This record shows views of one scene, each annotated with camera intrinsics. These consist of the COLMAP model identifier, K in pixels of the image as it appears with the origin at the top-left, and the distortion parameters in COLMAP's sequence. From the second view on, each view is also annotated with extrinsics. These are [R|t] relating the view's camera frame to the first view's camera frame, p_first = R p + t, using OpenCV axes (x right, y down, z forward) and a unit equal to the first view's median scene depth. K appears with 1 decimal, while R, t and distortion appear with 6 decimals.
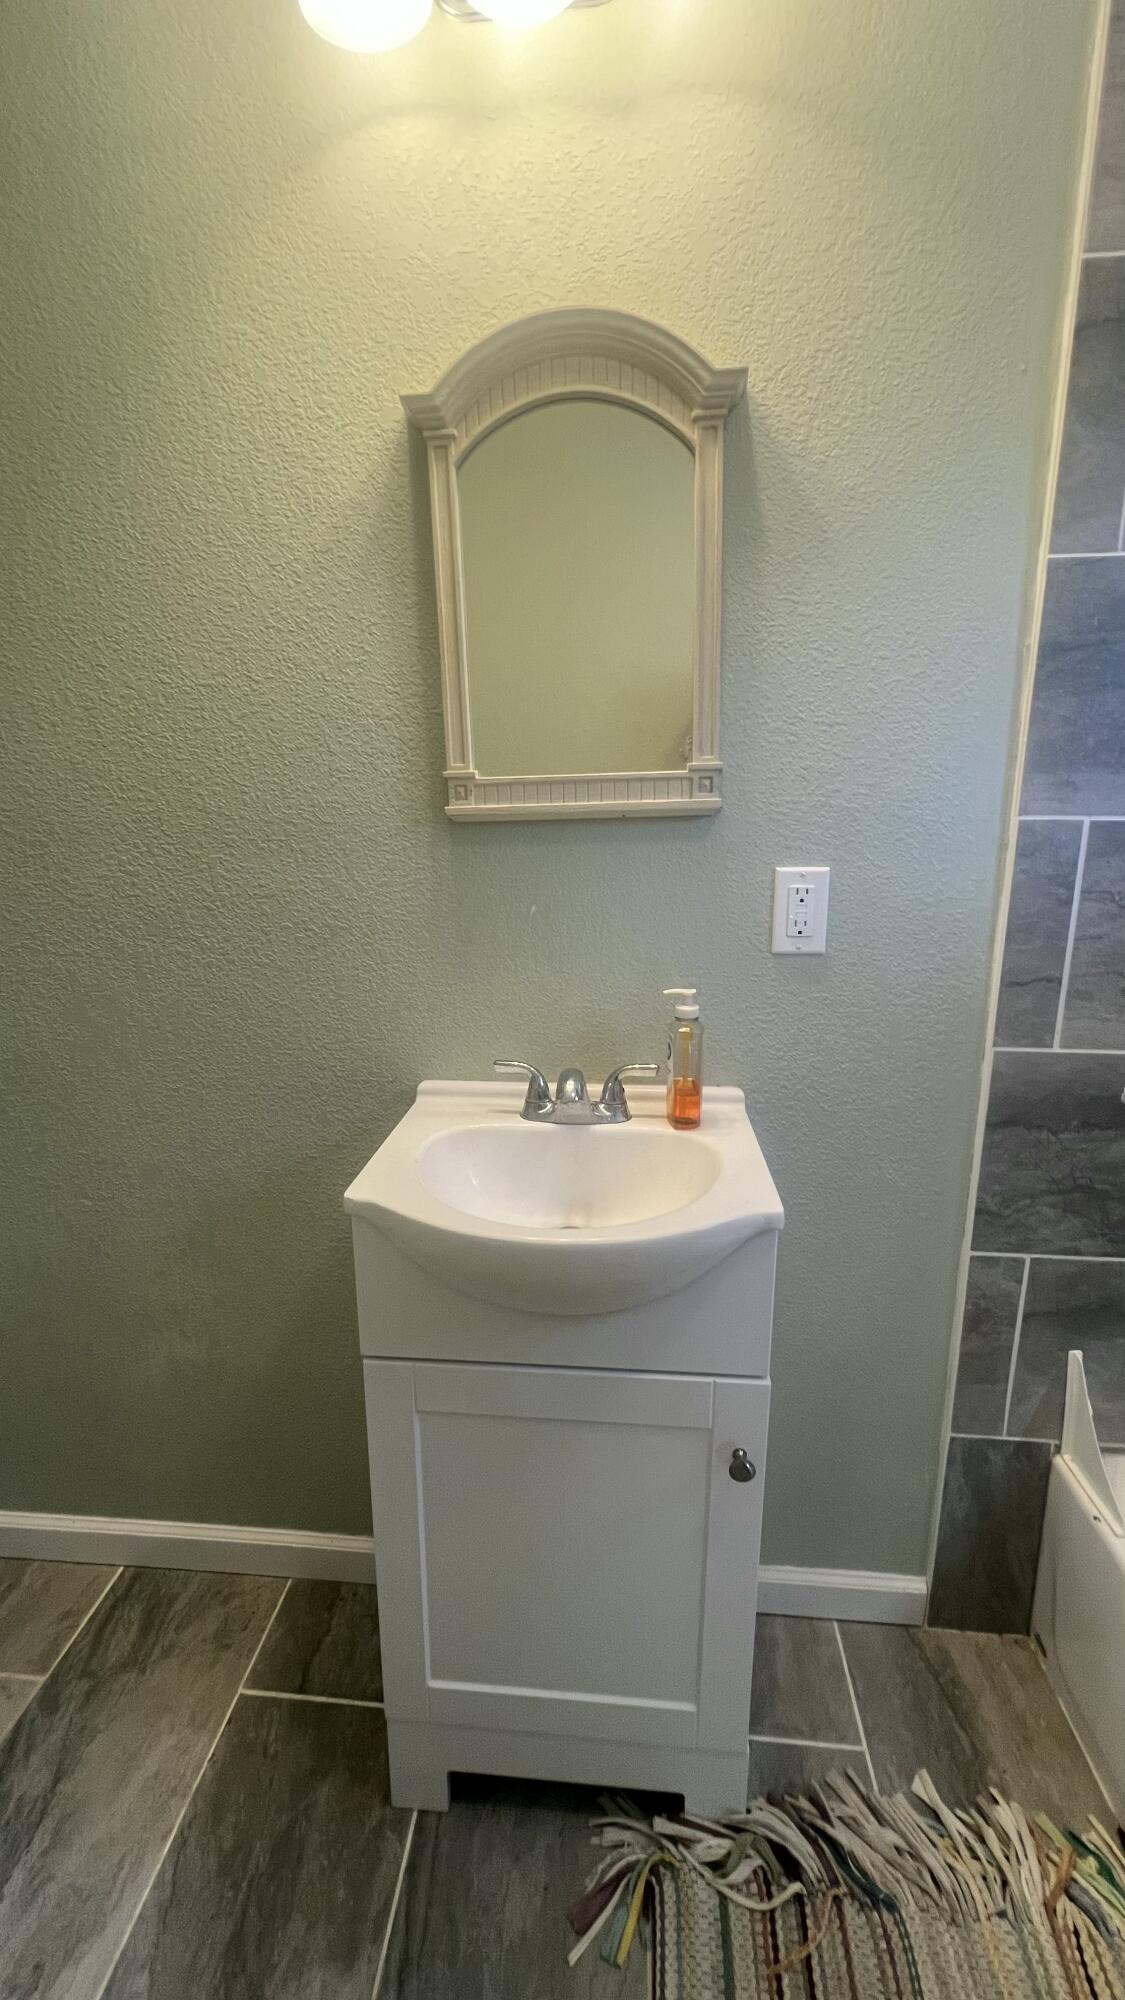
lens RADIAL K [[796.0, 0, 562.5], [0, 796.0, 1000.0], [0, 0, 1]] dist [-0.002787, 0.000225]
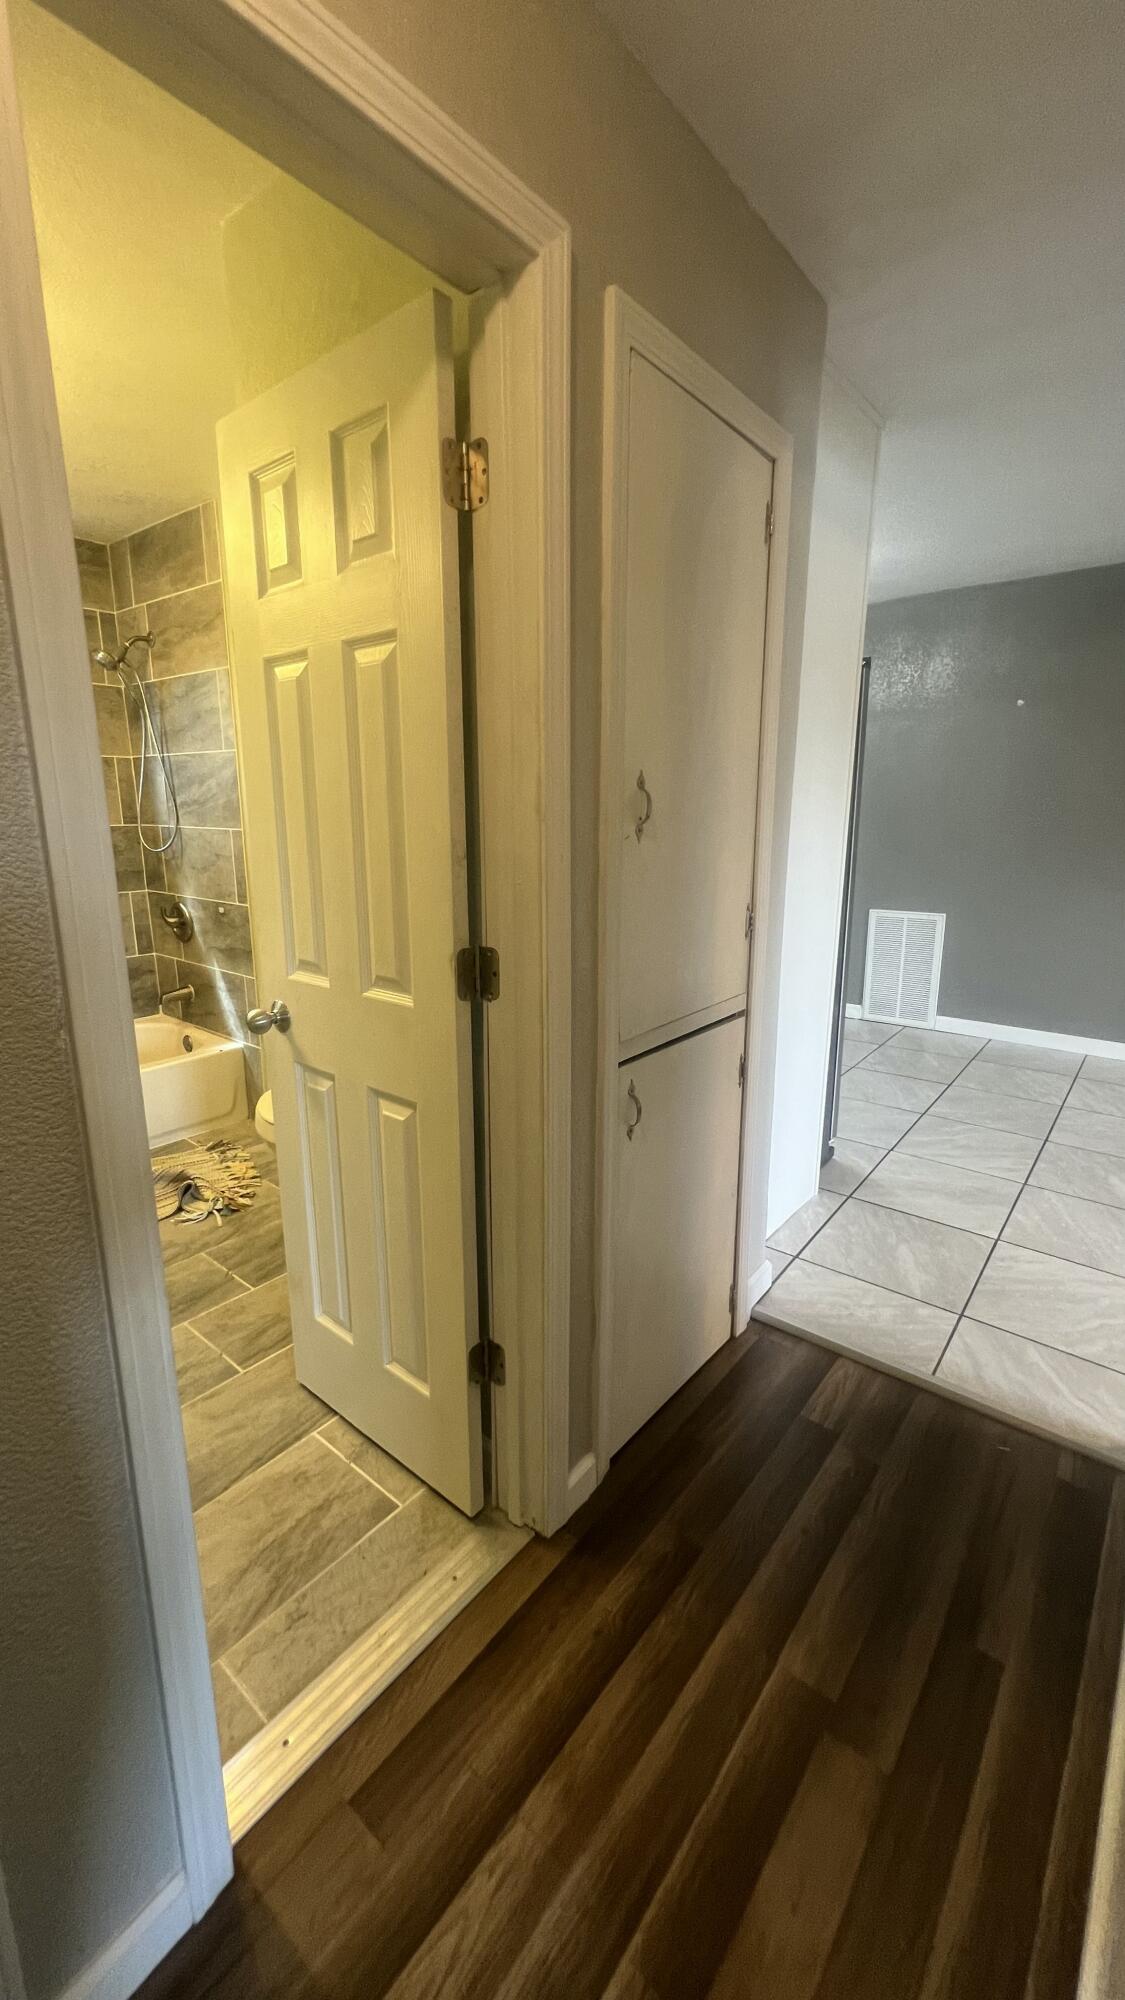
lens RADIAL K [[796.0, 0, 562.5], [0, 796.0, 1000.0], [0, 0, 1]] dist [-0.002787, 0.000225]
pose [[-0.838857, -0.120265, 0.530900, -1.746625], [0.106658, 0.920071, 0.376952, -0.318454], [-0.533800, 0.372834, -0.758981, 1.442899]]
